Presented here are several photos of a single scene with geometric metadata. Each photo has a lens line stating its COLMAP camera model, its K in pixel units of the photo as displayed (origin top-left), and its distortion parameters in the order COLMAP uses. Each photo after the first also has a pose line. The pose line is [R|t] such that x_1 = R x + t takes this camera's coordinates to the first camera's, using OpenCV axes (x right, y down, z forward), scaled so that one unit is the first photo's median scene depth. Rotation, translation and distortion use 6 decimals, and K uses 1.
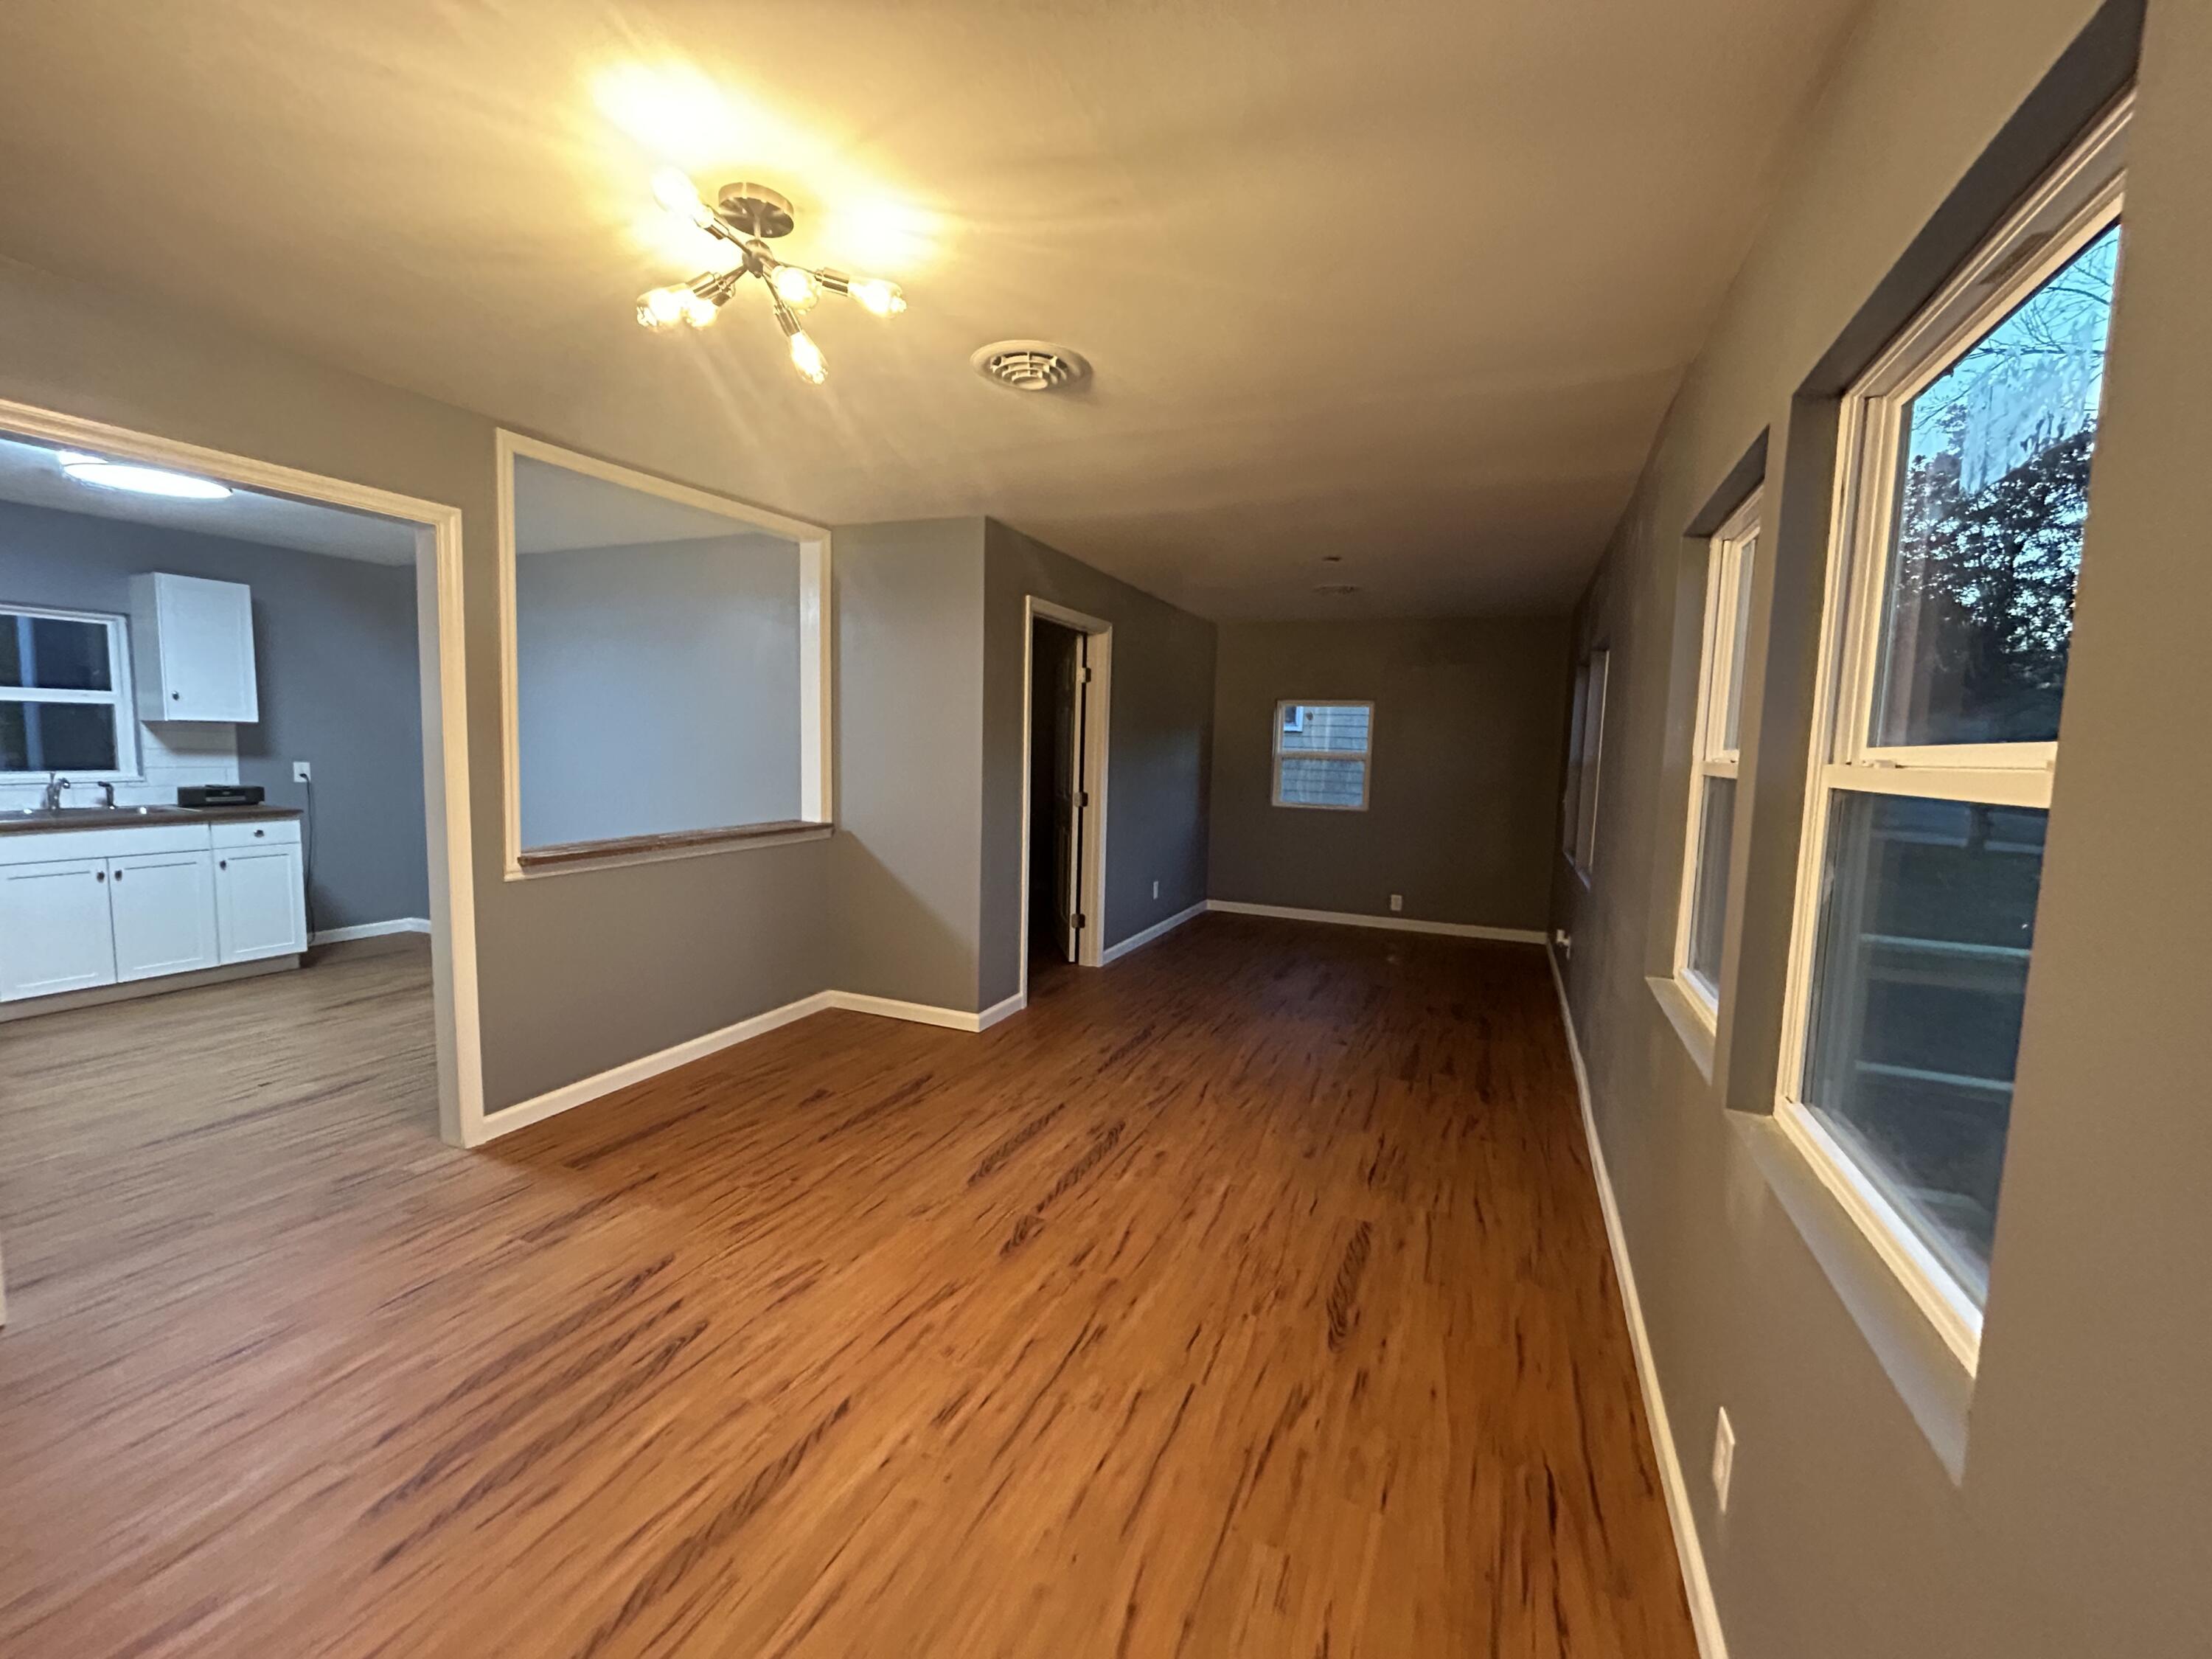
lens RADIAL K [[877.7, 0, 1142.5], [0, 877.7, 821.6], [0, 0, 1]] dist [-0.002257, 0.000018]
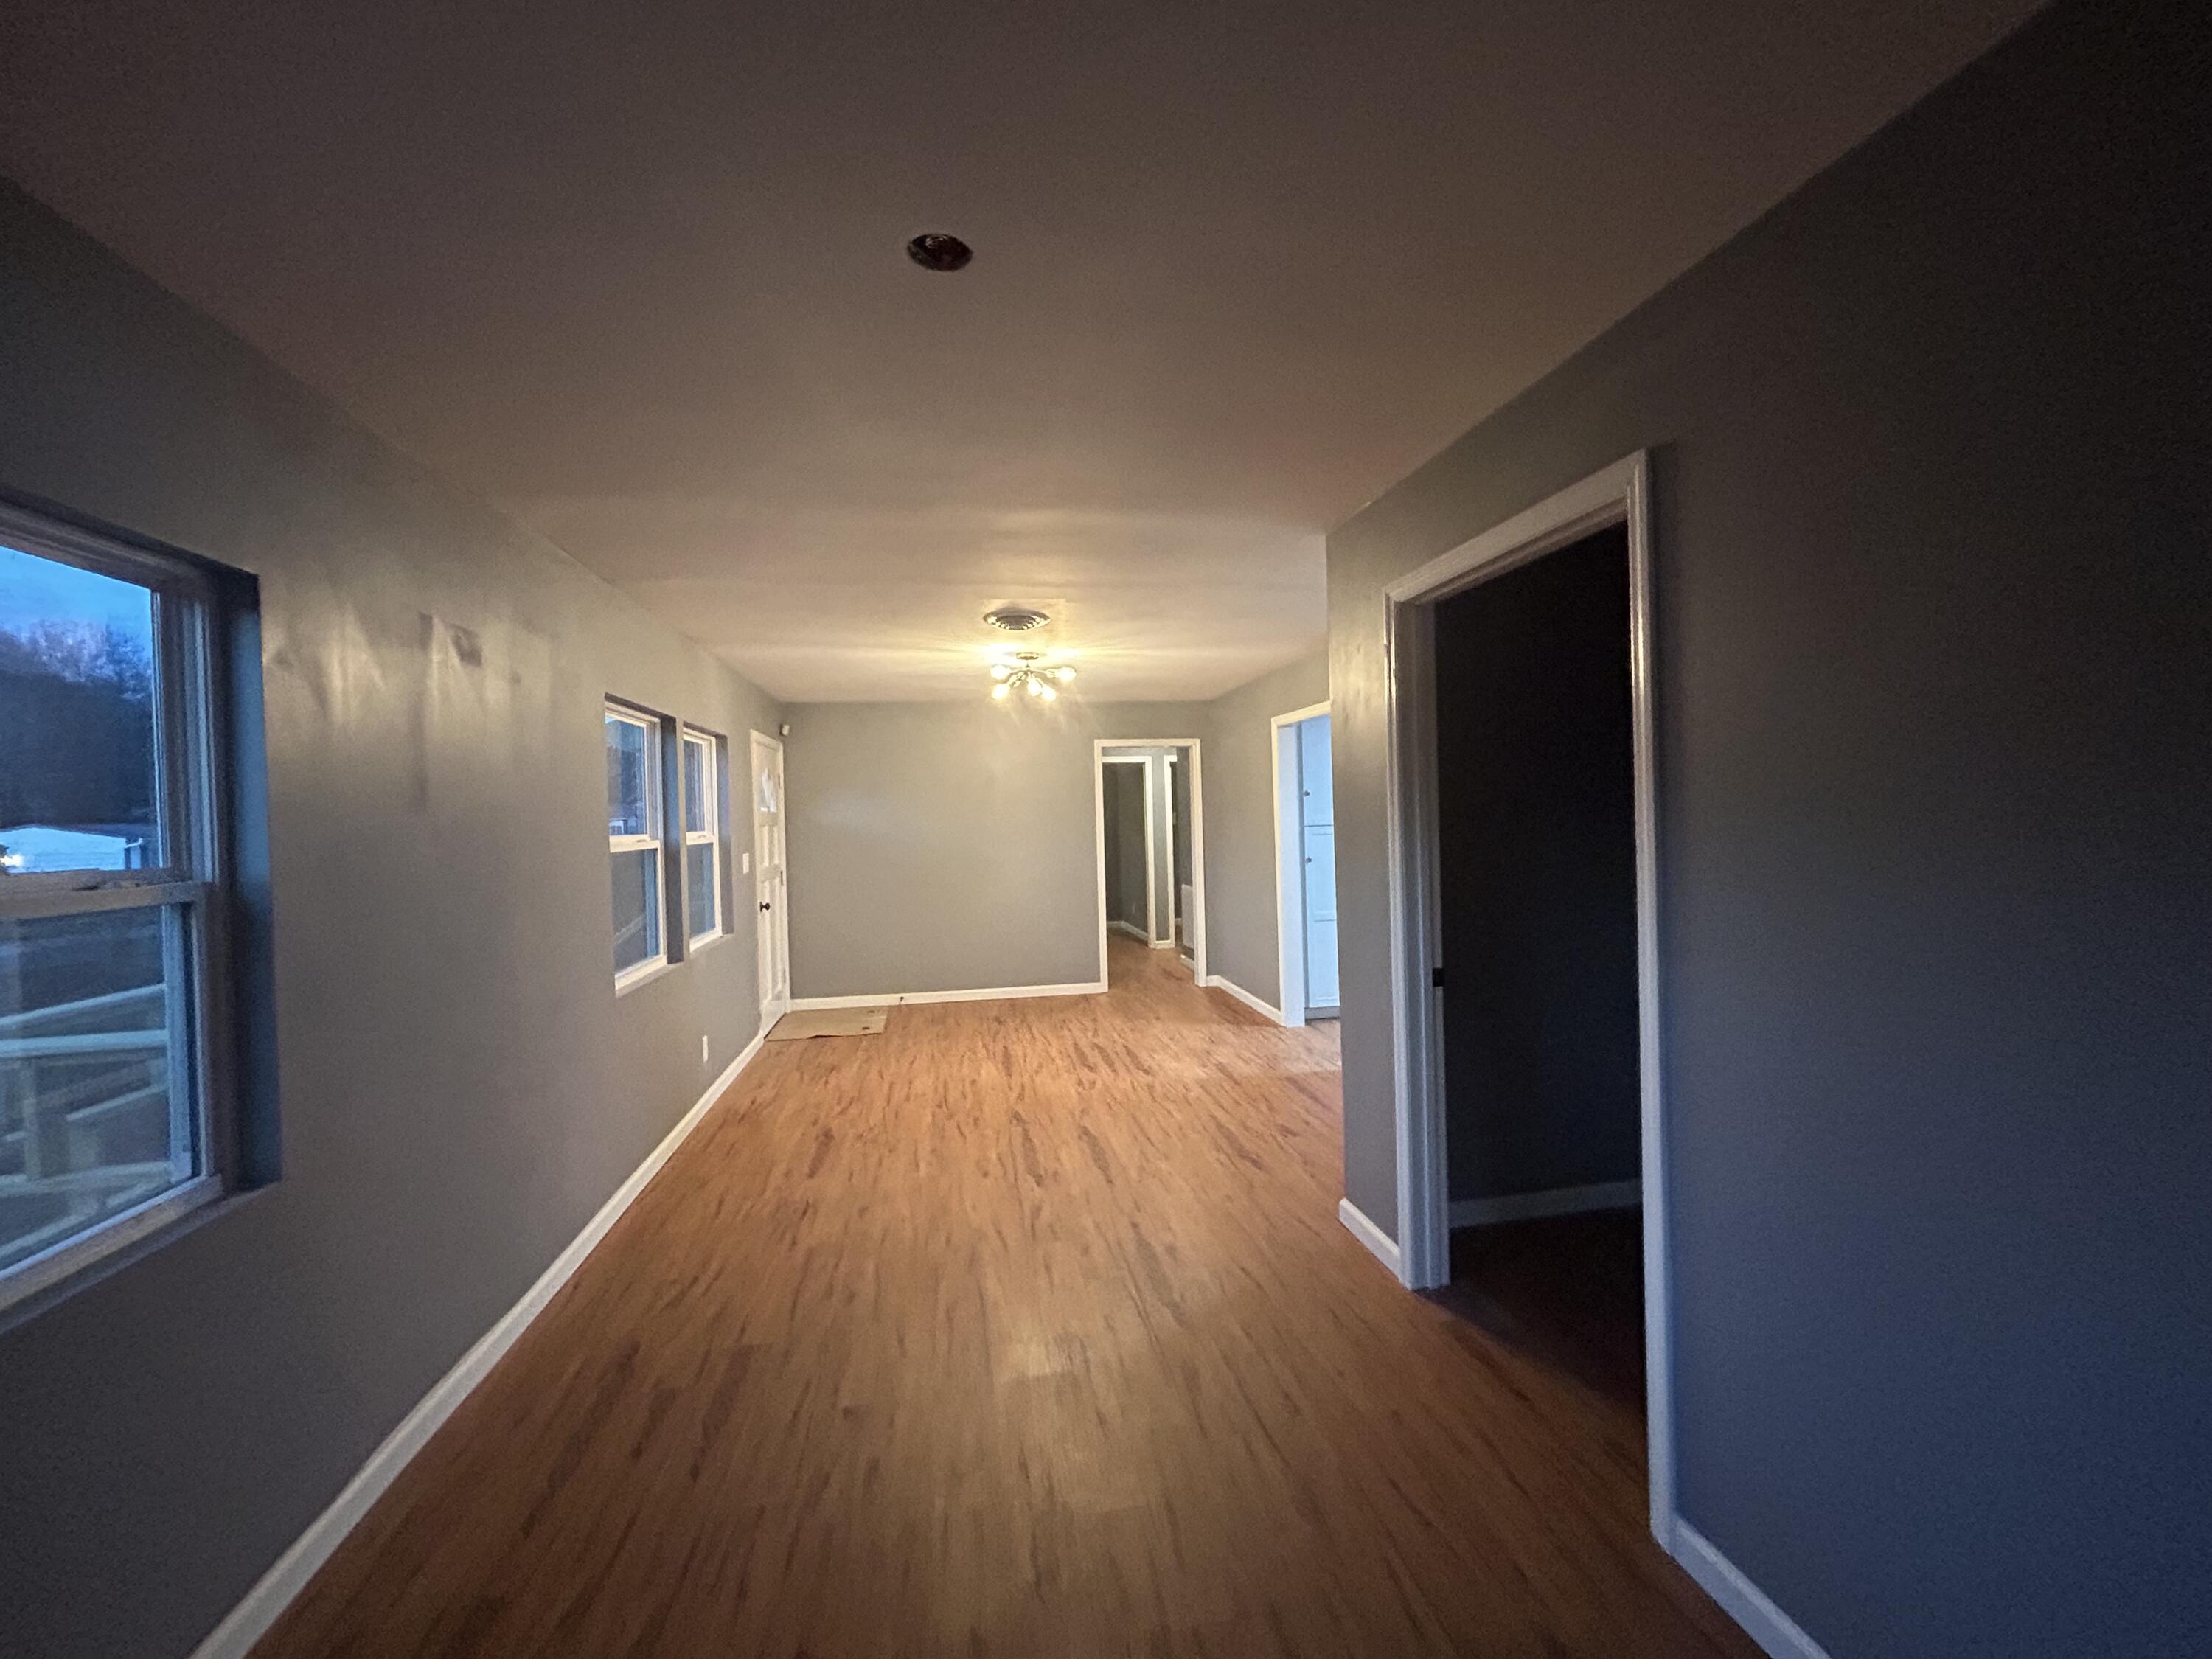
lens RADIAL K [[877.7, 0, 1142.5], [0, 877.7, 821.6], [0, 0, 1]] dist [-0.002257, 0.000018]
pose [[-0.825016, 0.000410, -0.565110, 0.665622], [-0.047506, 0.996410, 0.070078, -0.258169], [0.563110, 0.084662, -0.822034, 2.619231]]
